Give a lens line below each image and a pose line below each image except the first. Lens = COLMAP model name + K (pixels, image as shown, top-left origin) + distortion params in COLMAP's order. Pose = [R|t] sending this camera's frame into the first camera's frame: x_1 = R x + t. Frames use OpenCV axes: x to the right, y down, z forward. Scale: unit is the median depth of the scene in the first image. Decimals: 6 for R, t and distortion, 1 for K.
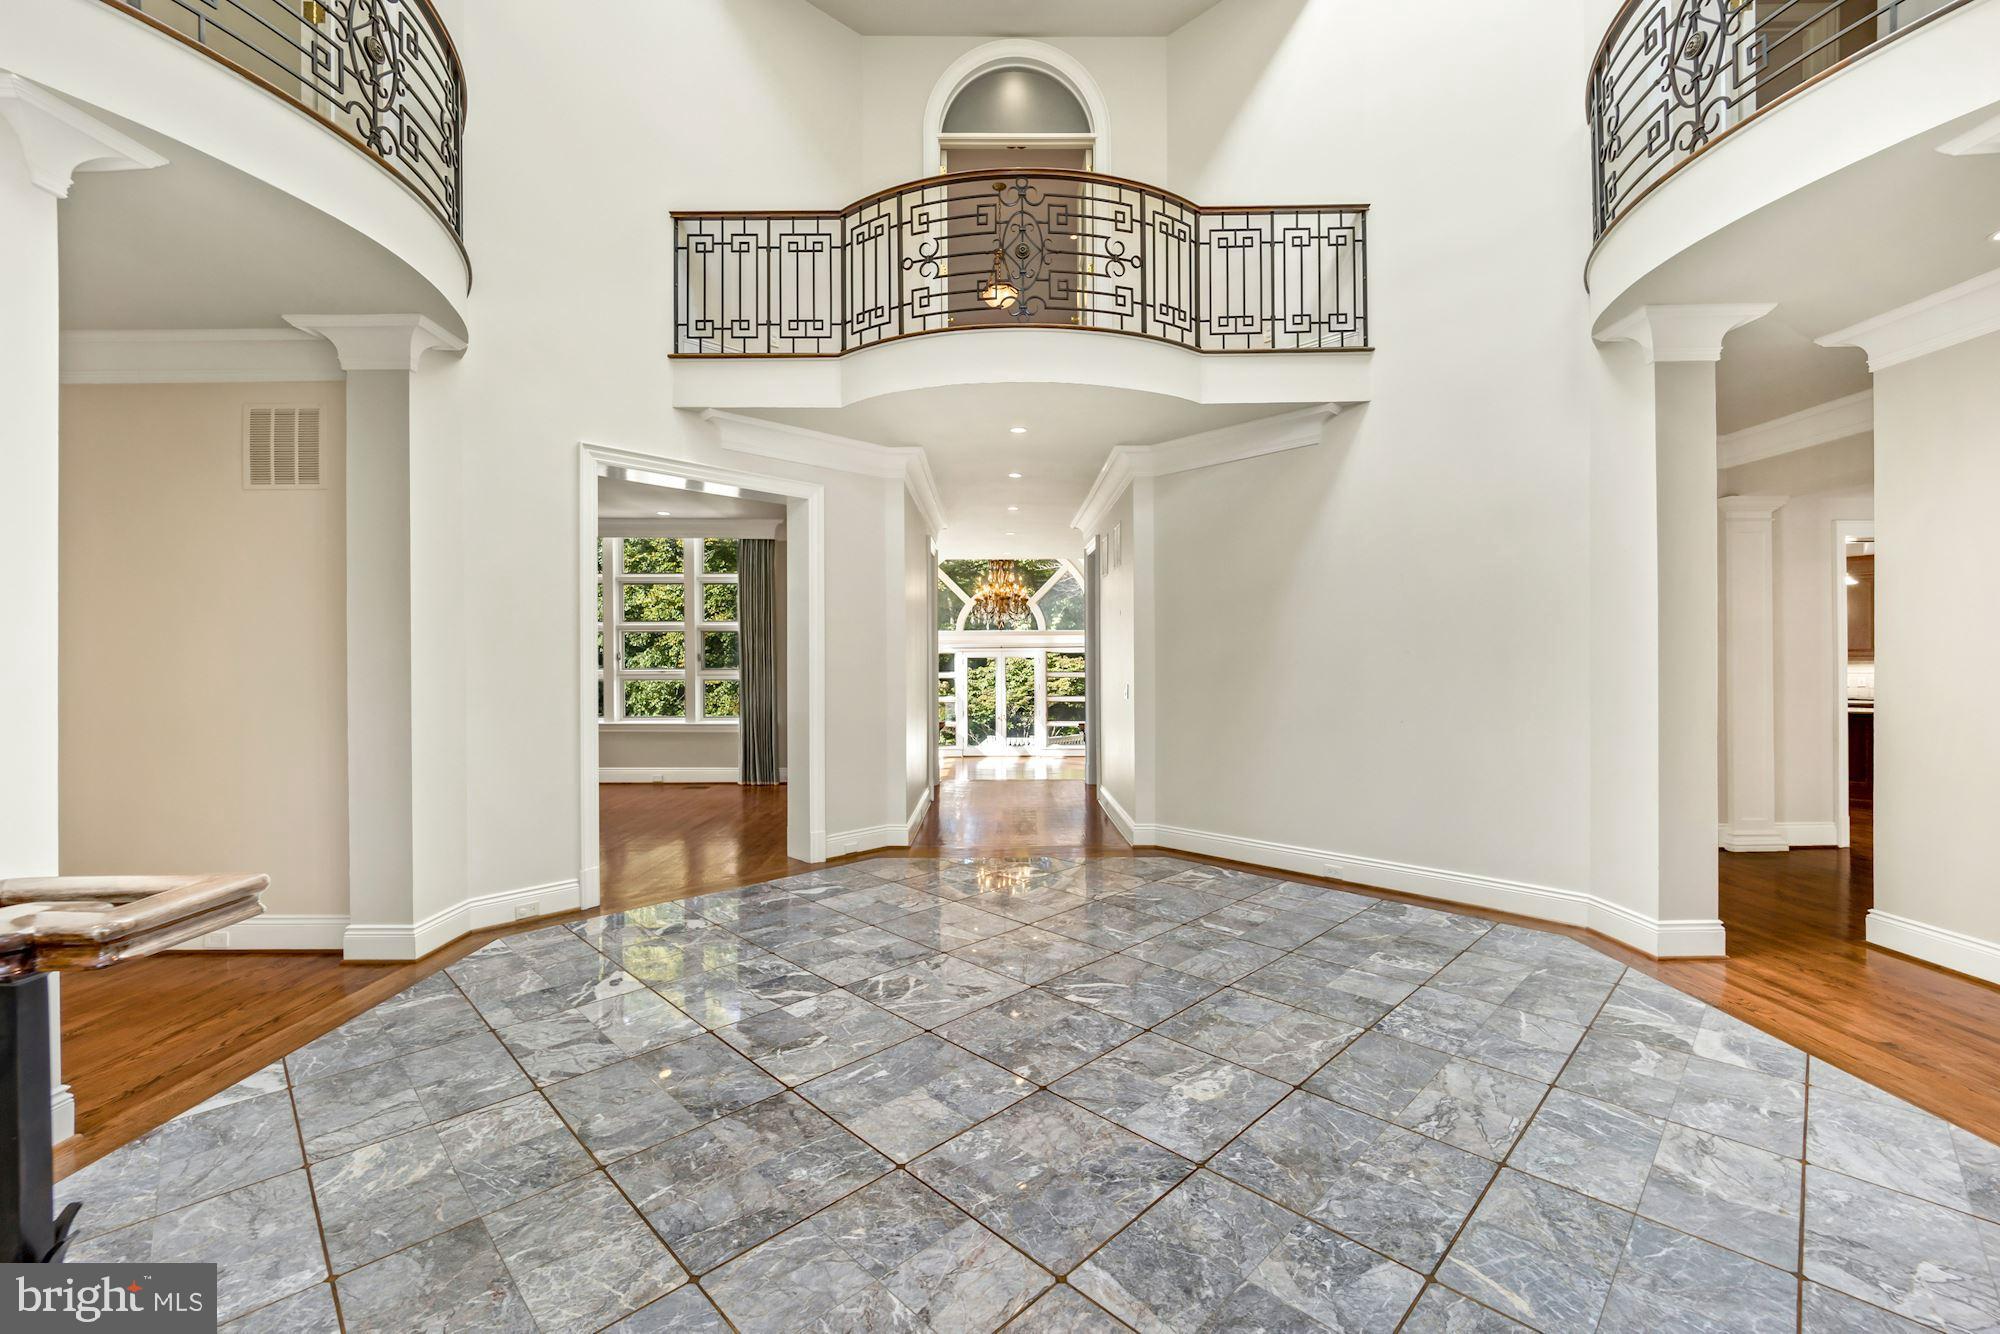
lens RADIAL K [[816.5, 0, 1001.5], [0, 816.5, 663.0], [0, 0, 1]] dist [-0.005621, -0.000238]
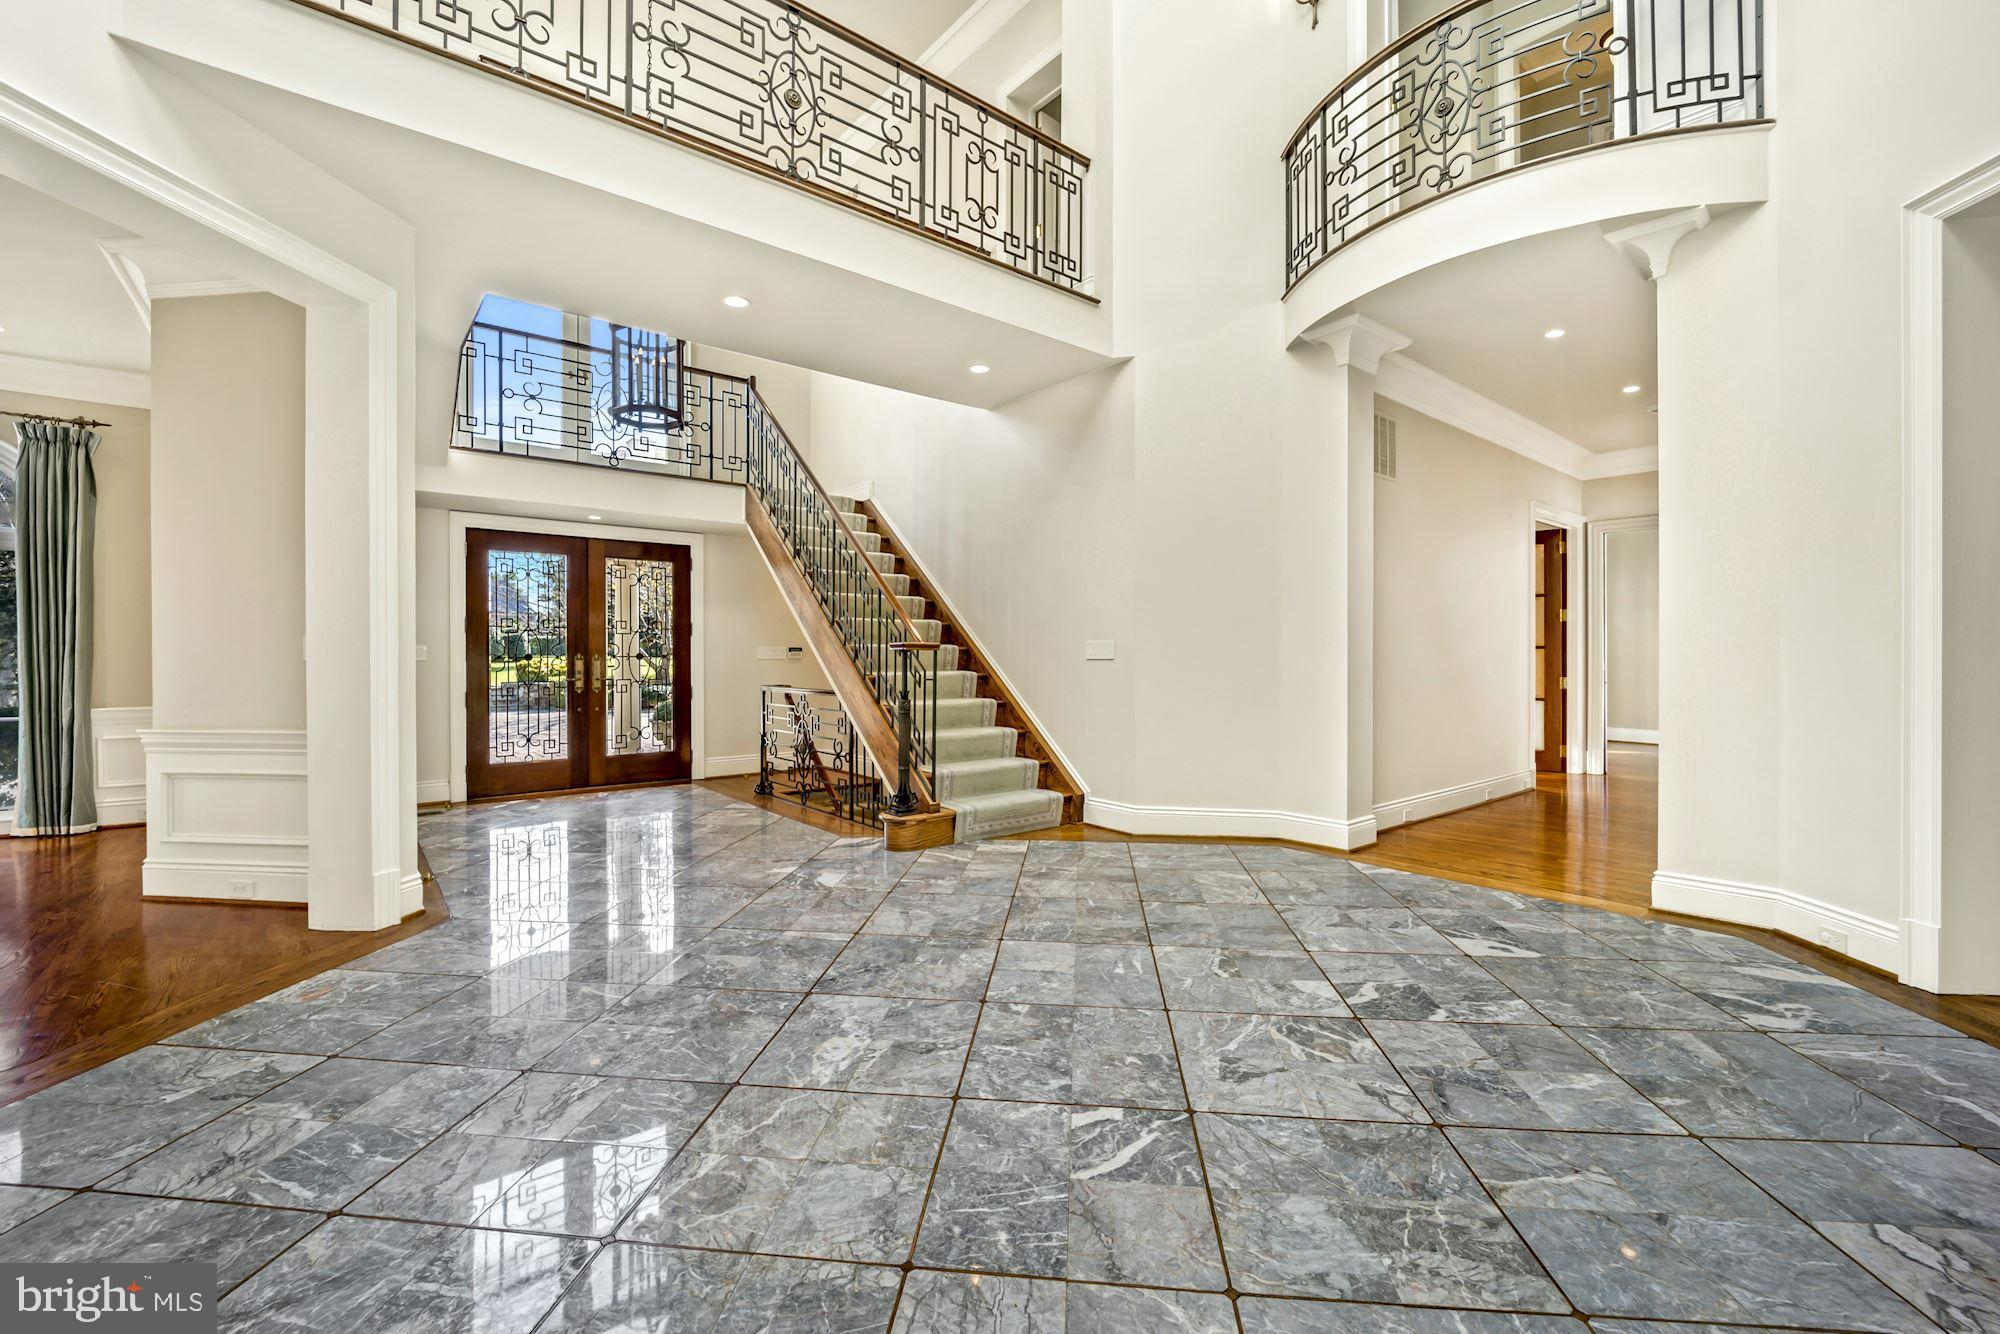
lens RADIAL K [[816.5, 0, 995.9], [0, 816.5, 653.2], [0, 0, 1]] dist [-0.005621, -0.000238]
pose [[-0.774232, 0.005661, -0.632877, 0.538668], [0.003322, 0.999983, 0.004881, 0.072024], [0.632894, 0.001677, -0.774237, 1.434912]]
